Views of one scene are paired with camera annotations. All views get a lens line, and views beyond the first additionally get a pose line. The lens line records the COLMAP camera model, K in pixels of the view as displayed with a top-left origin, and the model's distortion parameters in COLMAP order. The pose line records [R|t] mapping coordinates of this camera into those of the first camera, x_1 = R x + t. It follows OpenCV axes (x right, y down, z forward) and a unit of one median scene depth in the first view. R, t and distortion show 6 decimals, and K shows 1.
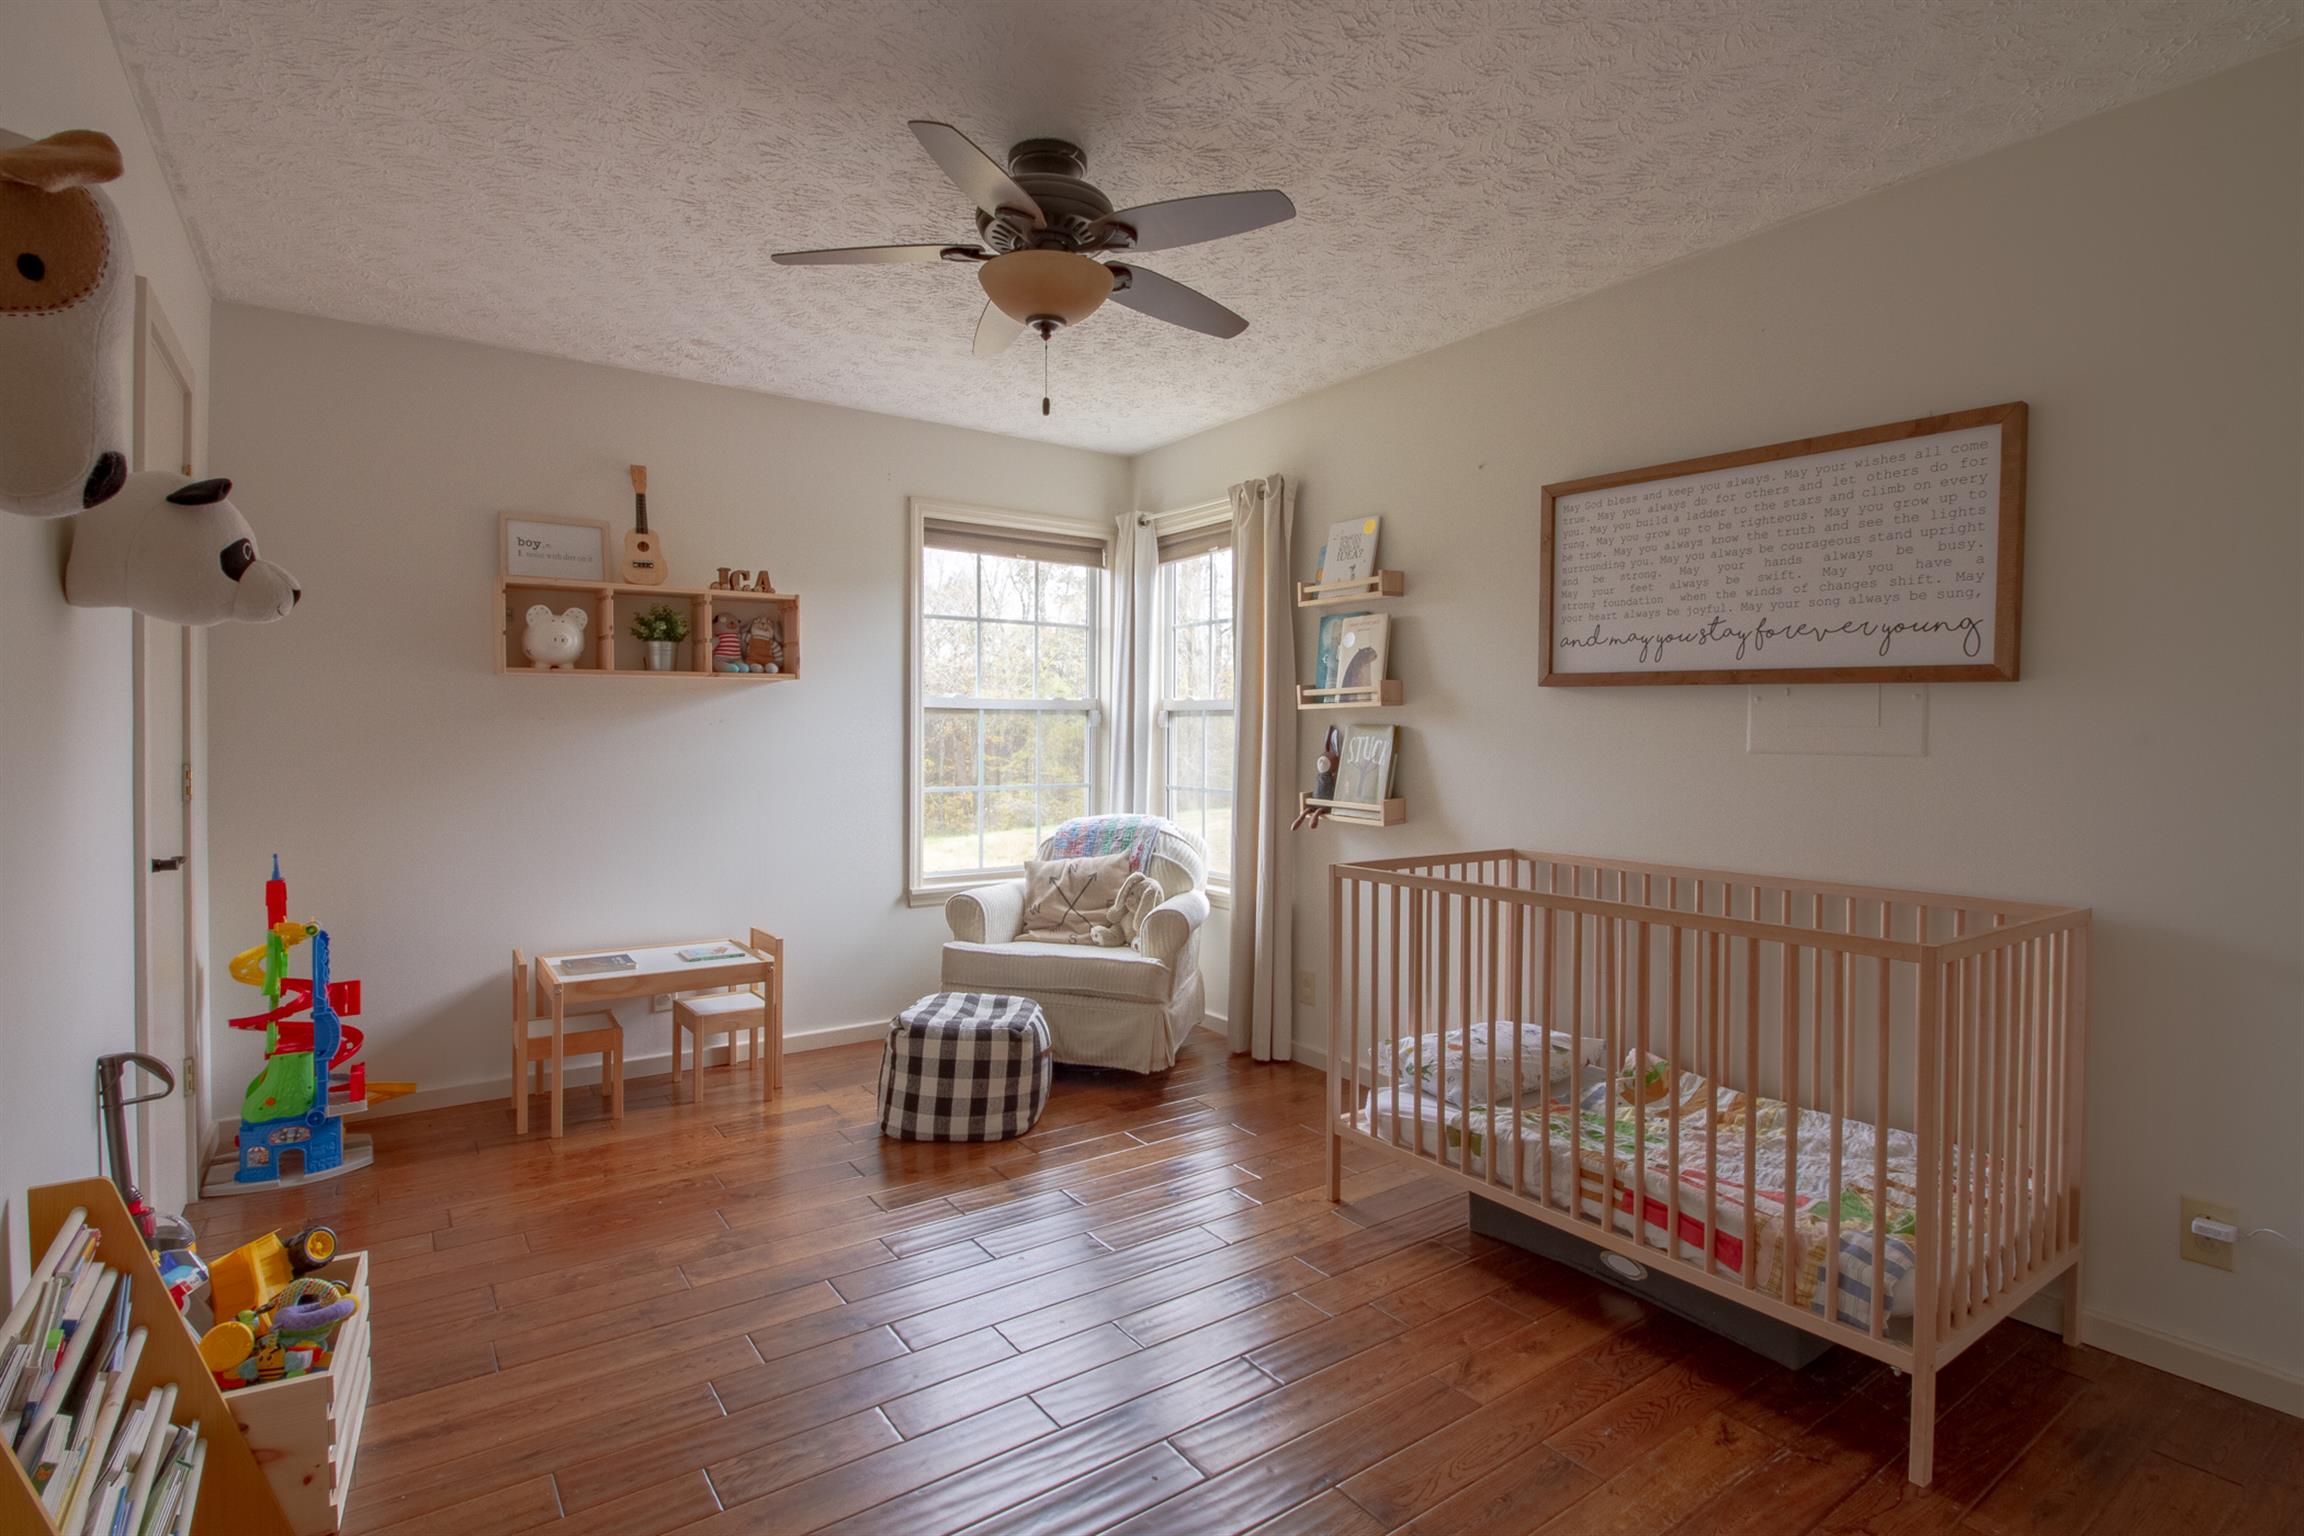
lens RADIAL K [[1079.9, 0, 1149.6], [0, 1079.9, 755.7], [0, 0, 1]] dist [-0.006420, -0.001847]
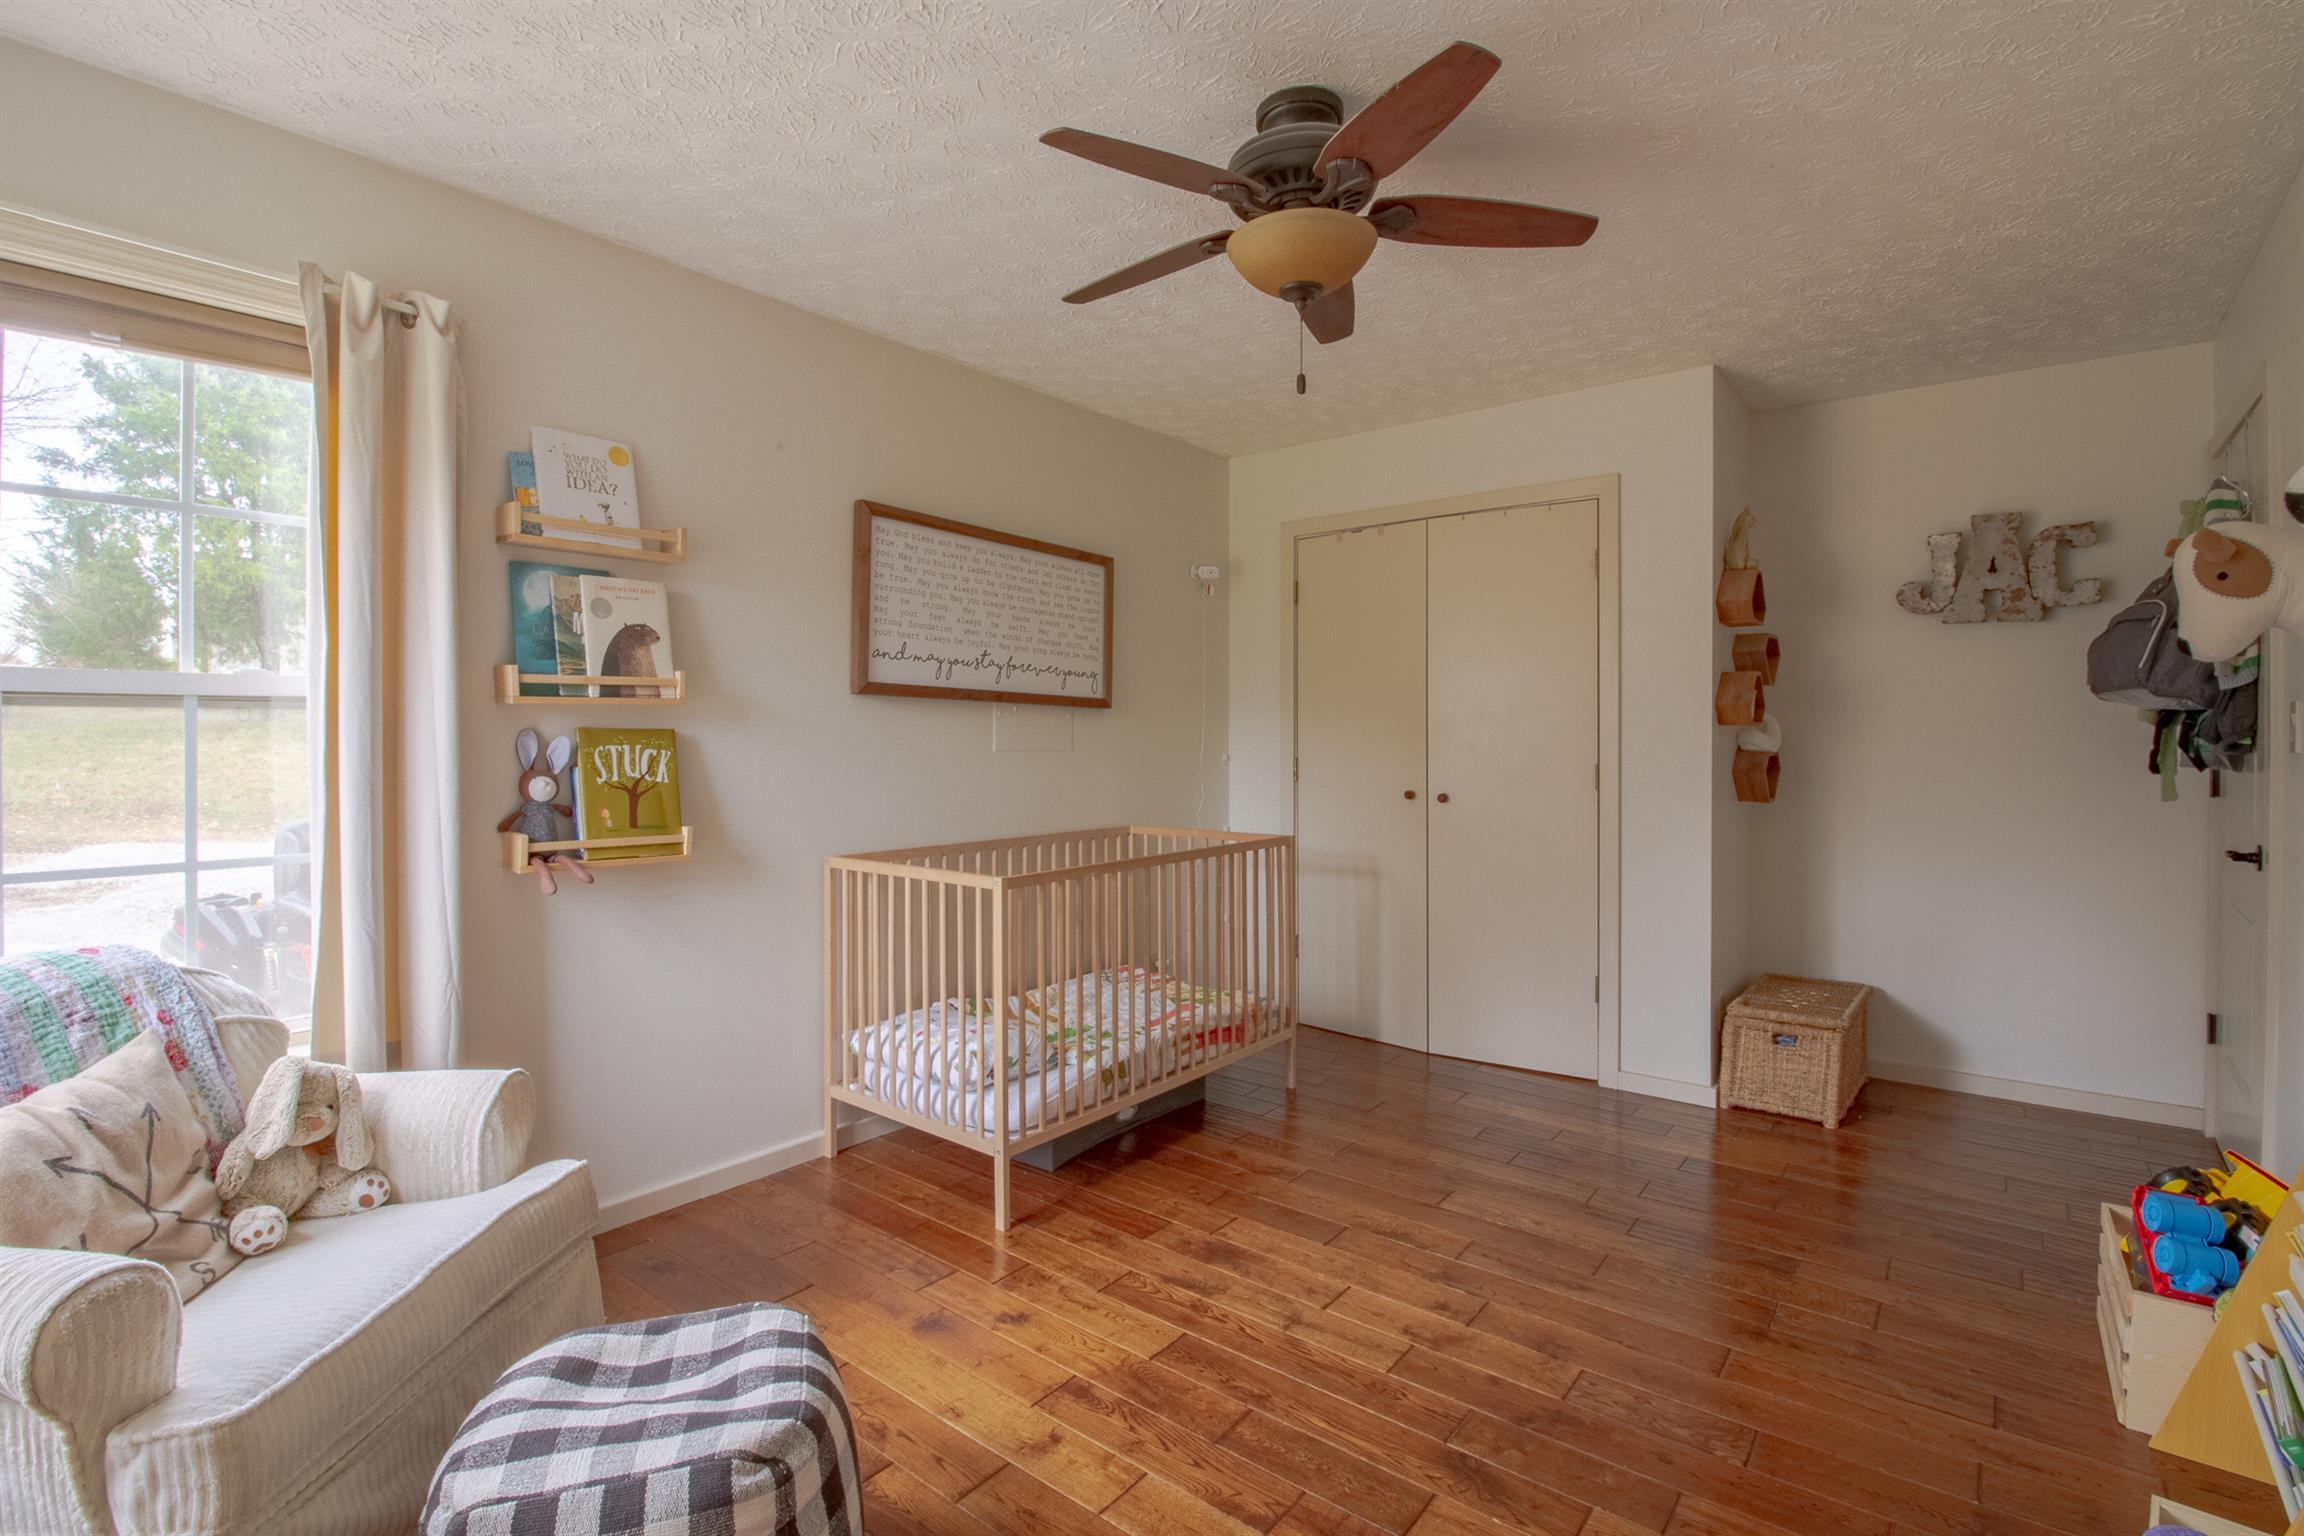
lens RADIAL K [[1079.9, 0, 1154.7], [0, 1079.9, 751.8], [0, 0, 1]] dist [-0.006420, -0.001847]
pose [[-0.268089, -0.016579, 0.963251, -0.771661], [0.022155, 0.999481, 0.023368, -0.029472], [-0.963139, 0.027606, -0.267583, 1.105647]]
